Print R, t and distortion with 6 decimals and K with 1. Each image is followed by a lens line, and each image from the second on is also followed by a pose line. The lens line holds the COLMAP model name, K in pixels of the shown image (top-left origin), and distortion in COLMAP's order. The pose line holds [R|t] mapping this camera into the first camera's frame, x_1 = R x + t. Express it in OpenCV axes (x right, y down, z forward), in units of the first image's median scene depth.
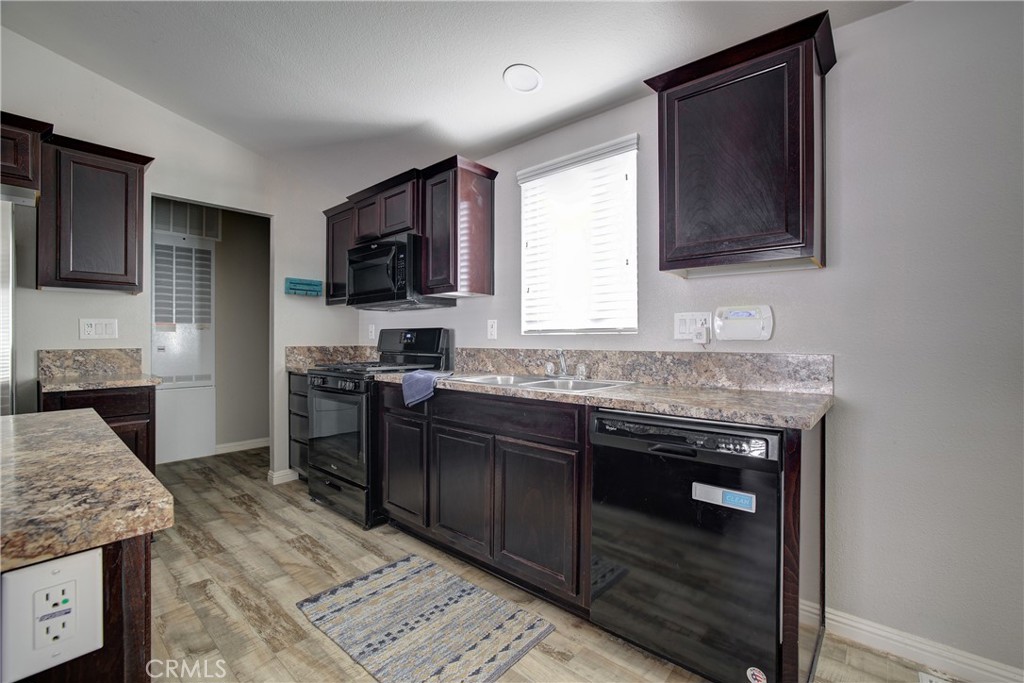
lens RADIAL K [[441.2, 0, 515.7], [0, 441.2, 342.7], [0, 0, 1]] dist [-0.039549, 0.008028]
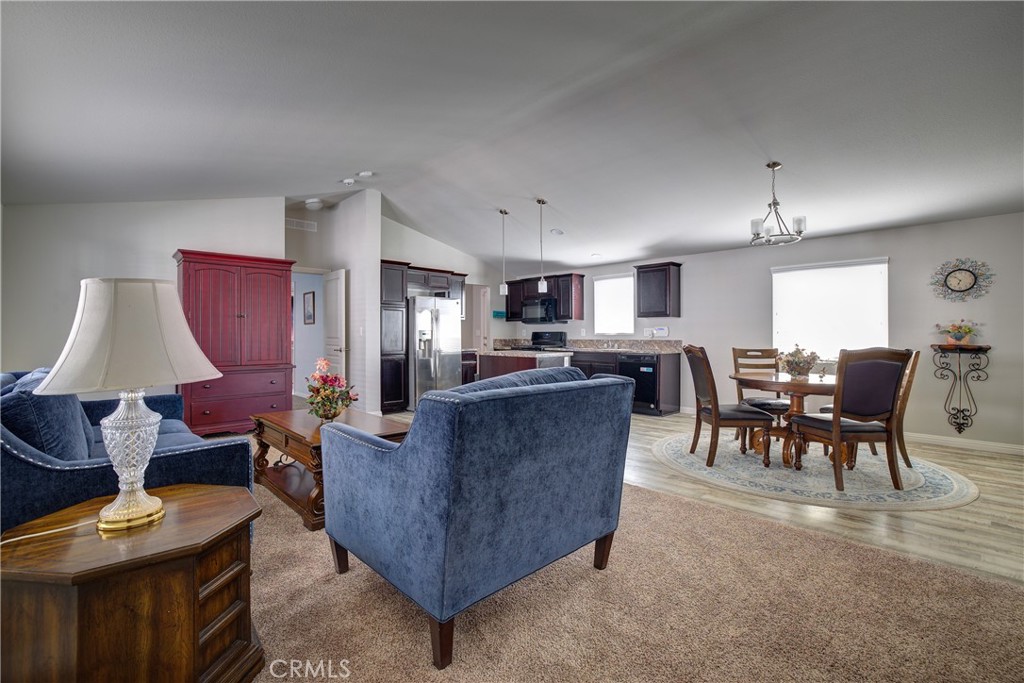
lens RADIAL K [[443.5, 0, 513.2], [0, 443.5, 329.1], [0, 0, 1]] dist [-0.001962, -0.000023]
pose [[0.995782, -0.001001, -0.091741, -0.282480], [-0.001185, 0.999717, -0.023774, 0.018203], [0.091739, 0.023783, 0.995499, -2.156848]]
